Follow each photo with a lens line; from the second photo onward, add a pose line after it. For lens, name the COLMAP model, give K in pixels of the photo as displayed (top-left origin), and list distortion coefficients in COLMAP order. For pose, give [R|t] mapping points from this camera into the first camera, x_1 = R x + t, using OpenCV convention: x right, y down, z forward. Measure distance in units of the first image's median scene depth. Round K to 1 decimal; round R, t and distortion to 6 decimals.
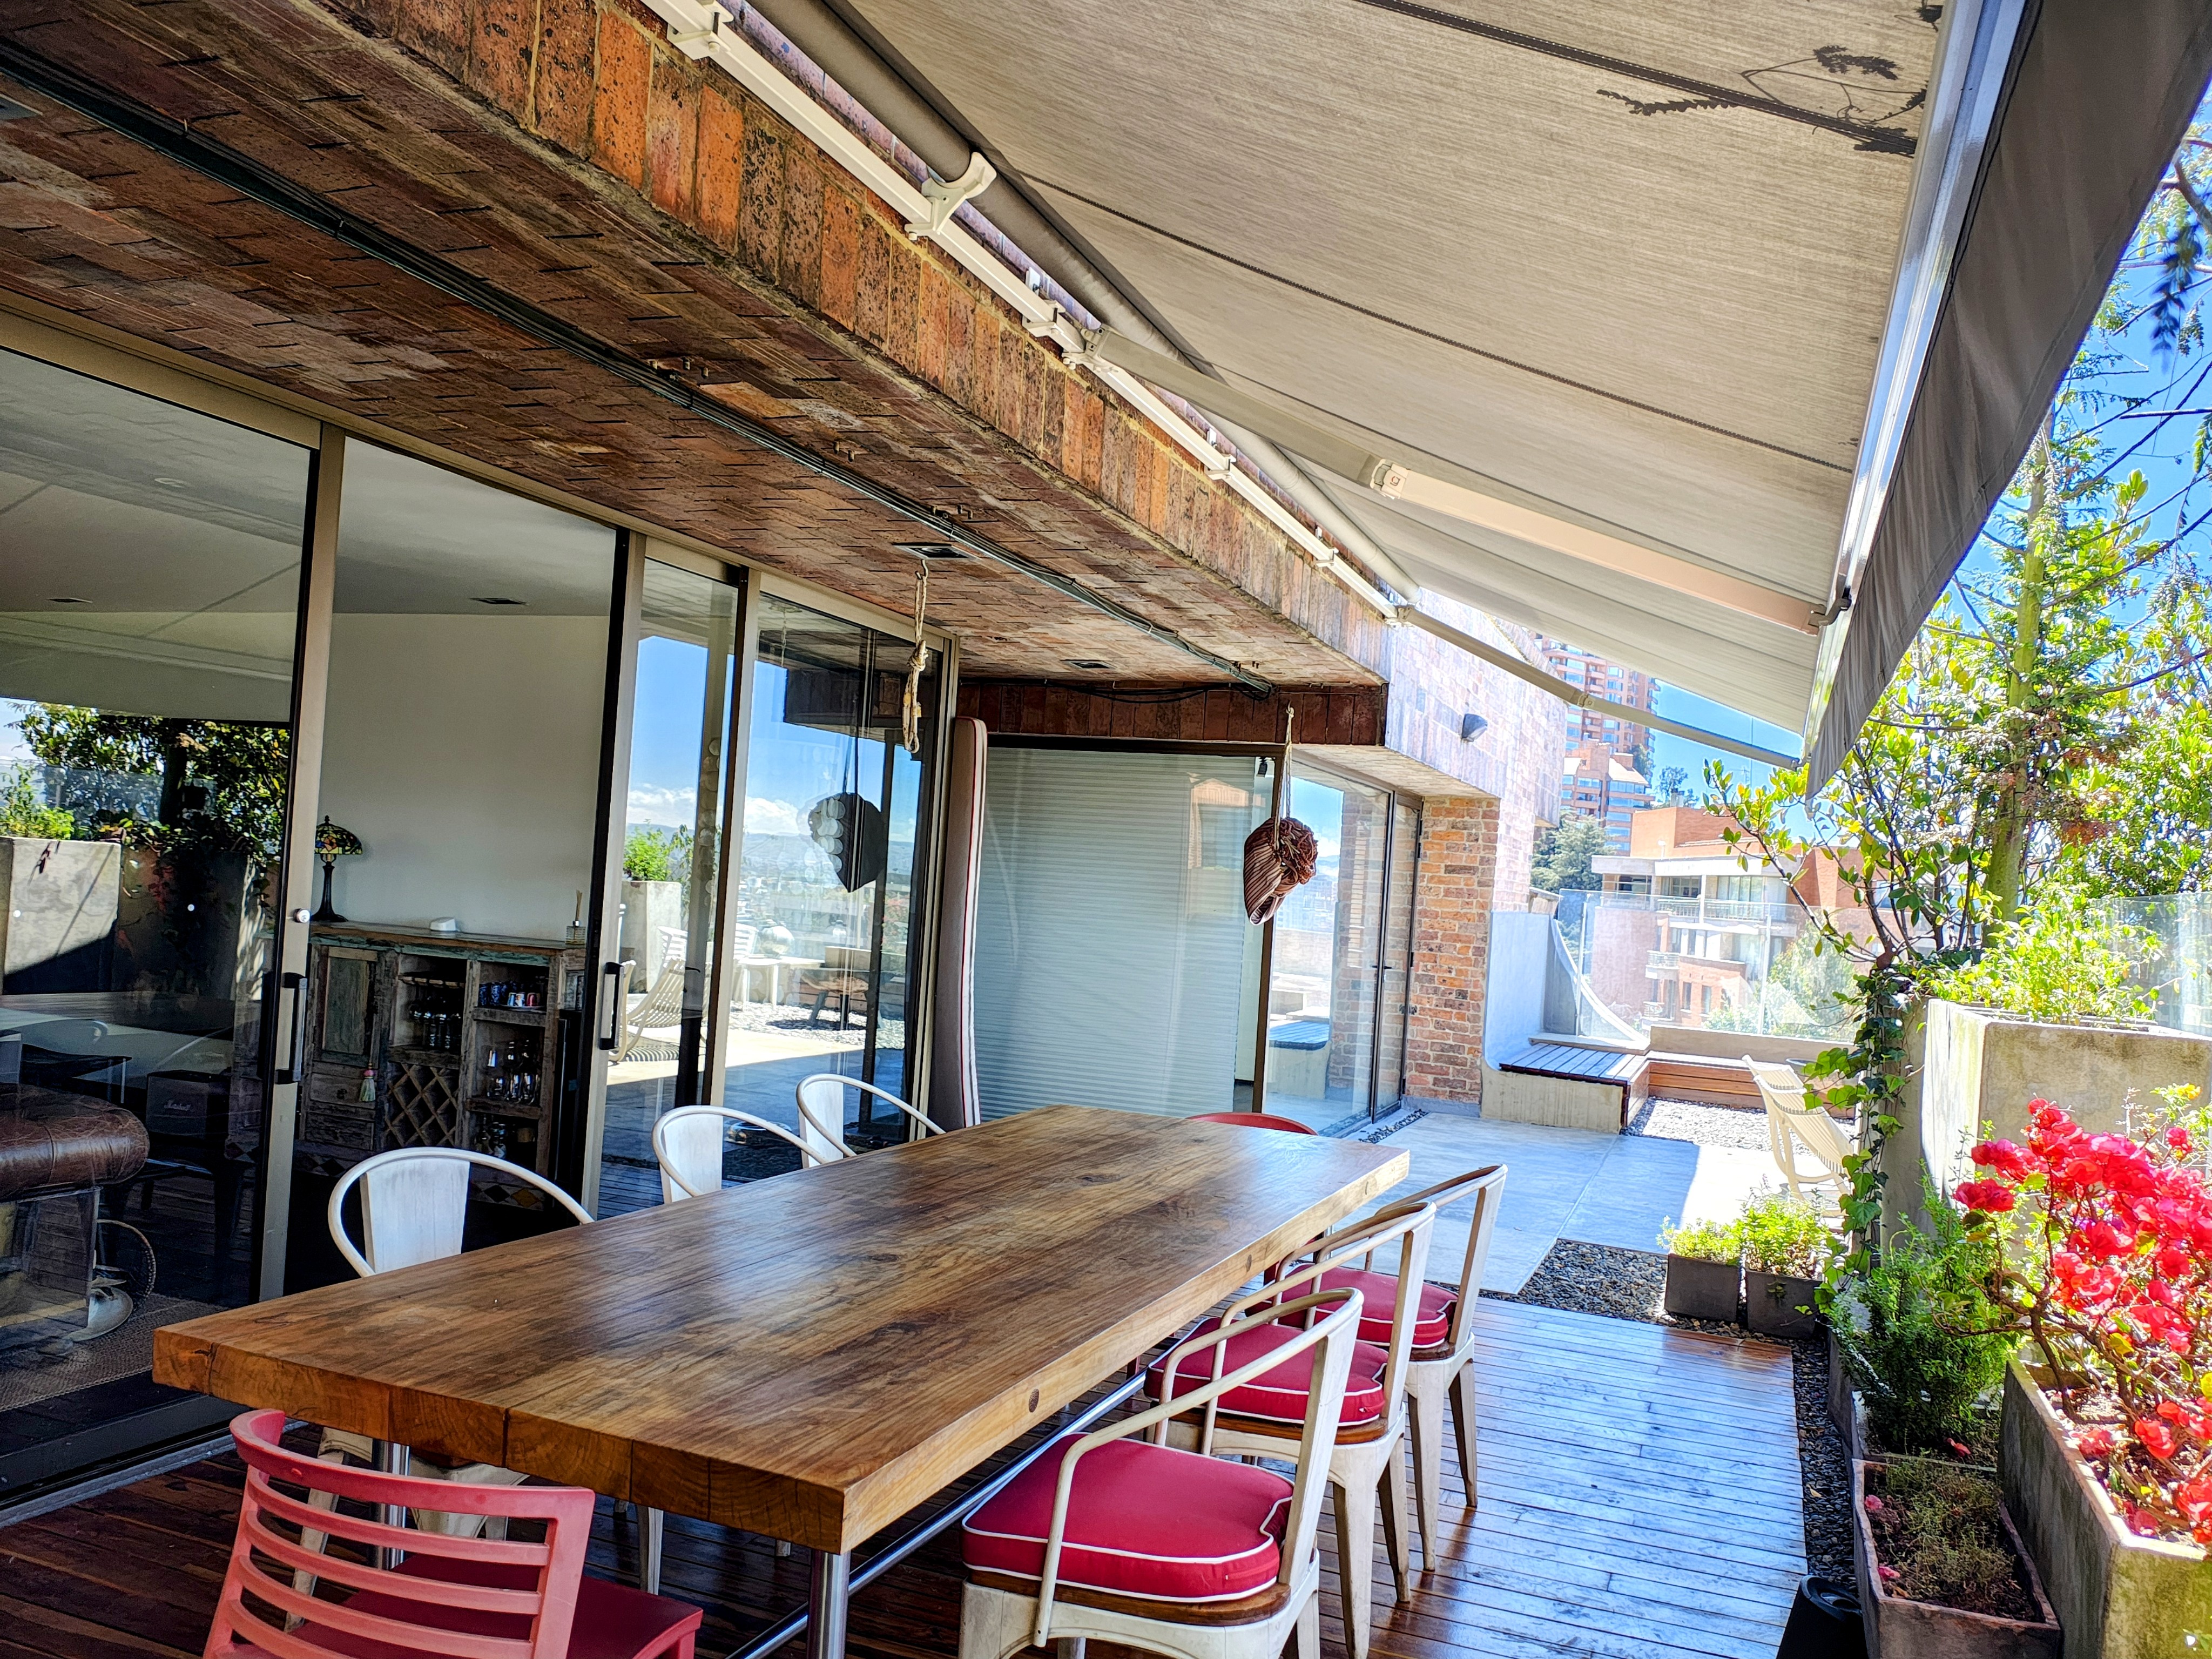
lens RADIAL K [[1654.2, 0, 1106.0], [0, 1654.2, 829.5], [0, 0, 1]] dist [0.115129, -0.212580]
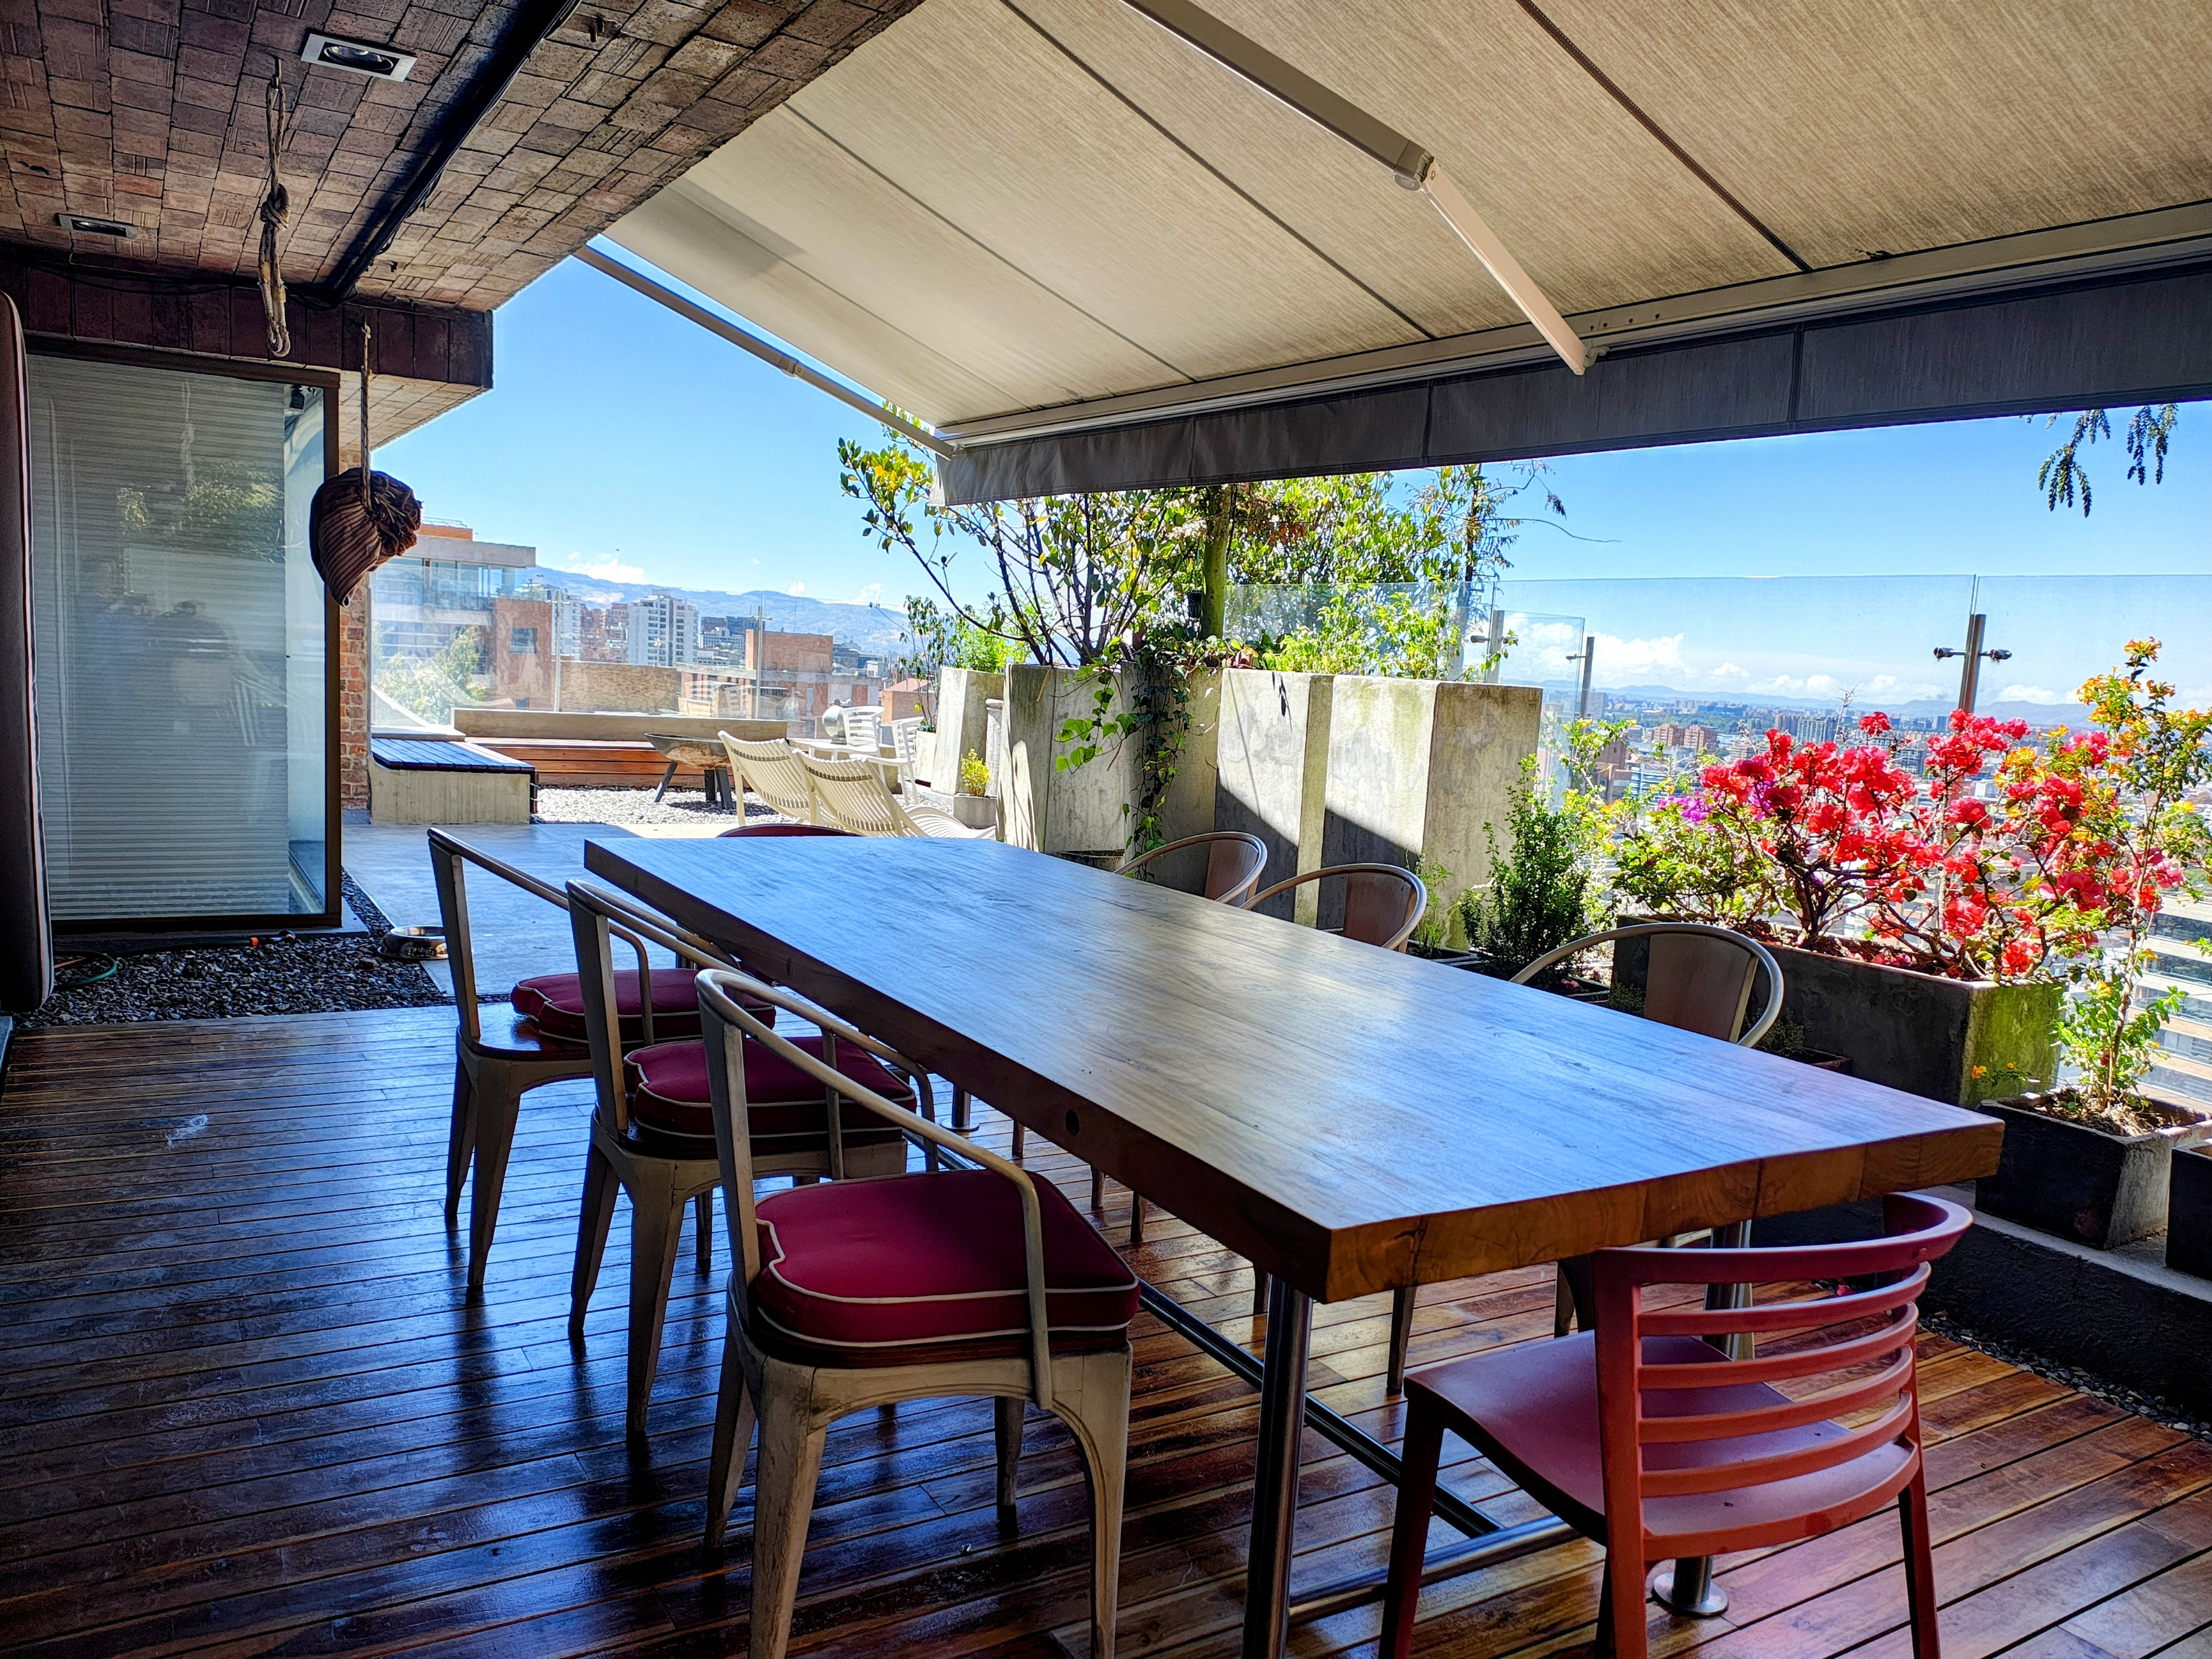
lens RADIAL K [[1654.2, 0, 1106.0], [0, 1654.2, 829.5], [0, 0, 1]] dist [0.115129, -0.212580]
pose [[0.589190, -0.114144, 0.799892, -0.345208], [-0.043040, 0.984132, 0.172138, 0.008984], [-0.806847, -0.135849, 0.574928, 0.238567]]
